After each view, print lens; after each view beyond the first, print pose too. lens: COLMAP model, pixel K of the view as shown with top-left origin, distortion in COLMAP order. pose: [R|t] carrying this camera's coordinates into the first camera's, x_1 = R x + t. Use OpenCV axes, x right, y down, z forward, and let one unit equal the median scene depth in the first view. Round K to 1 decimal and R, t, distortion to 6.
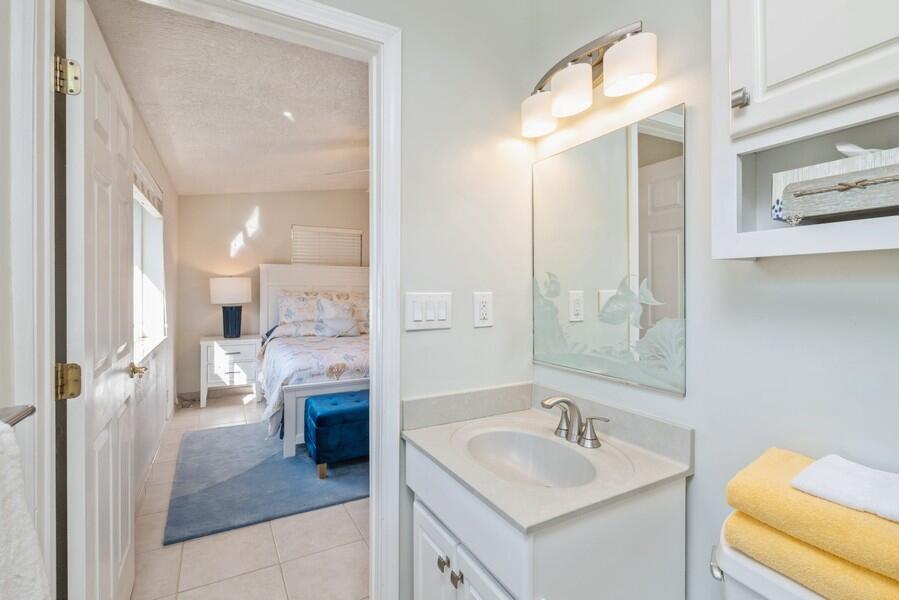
lens RADIAL K [[425.5, 0, 448.5], [0, 425.5, 274.9], [0, 0, 1]] dist [0.003468, 0.000644]
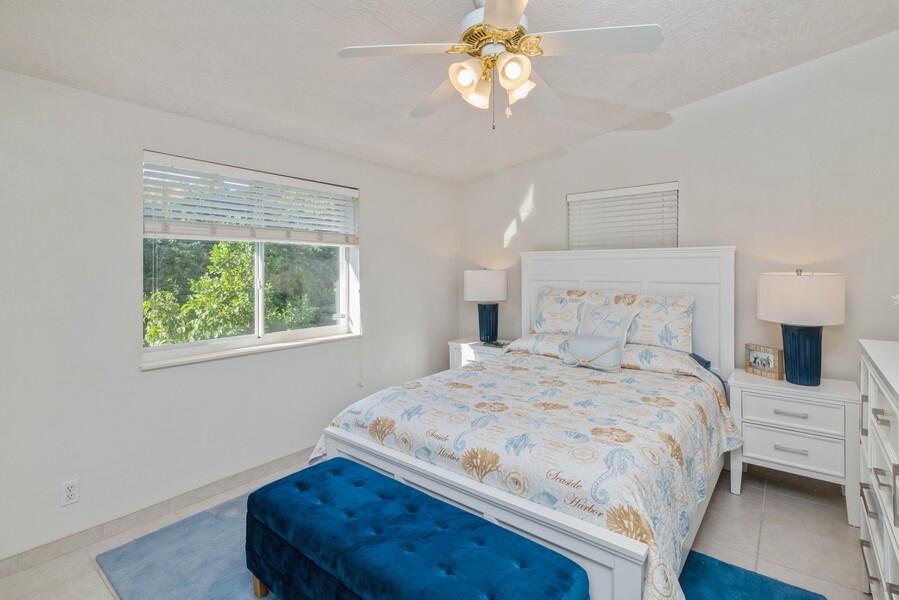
lens RADIAL K [[430.5, 0, 450.4], [0, 430.5, 260.1], [0, 0, 1]] dist [0.003349, 0.000473]
pose [[0.383305, -0.023539, -0.923322, 0.244382], [0.030476, 0.999453, -0.012828, -0.005054], [0.923119, -0.023222, 0.383813, 0.595801]]
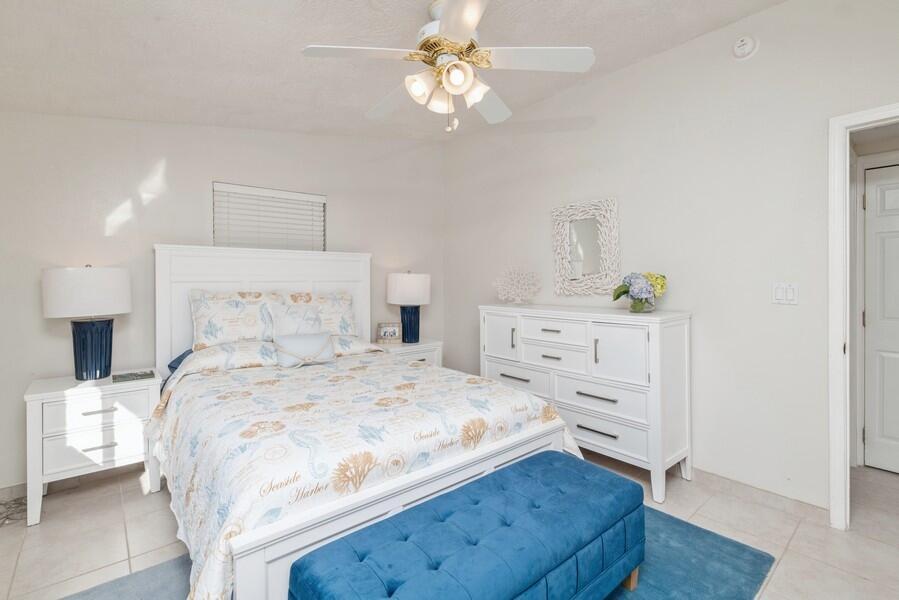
lens RADIAL K [[415.5, 0, 448.8], [0, 415.5, 274.0], [0, 0, 1]] dist [0.000928, 0.000178]
pose [[0.978889, -0.003838, 0.204356, -0.175909], [0.000605, 0.999874, 0.015885, 0.005936], [-0.204391, -0.015426, 0.978768, 0.383829]]
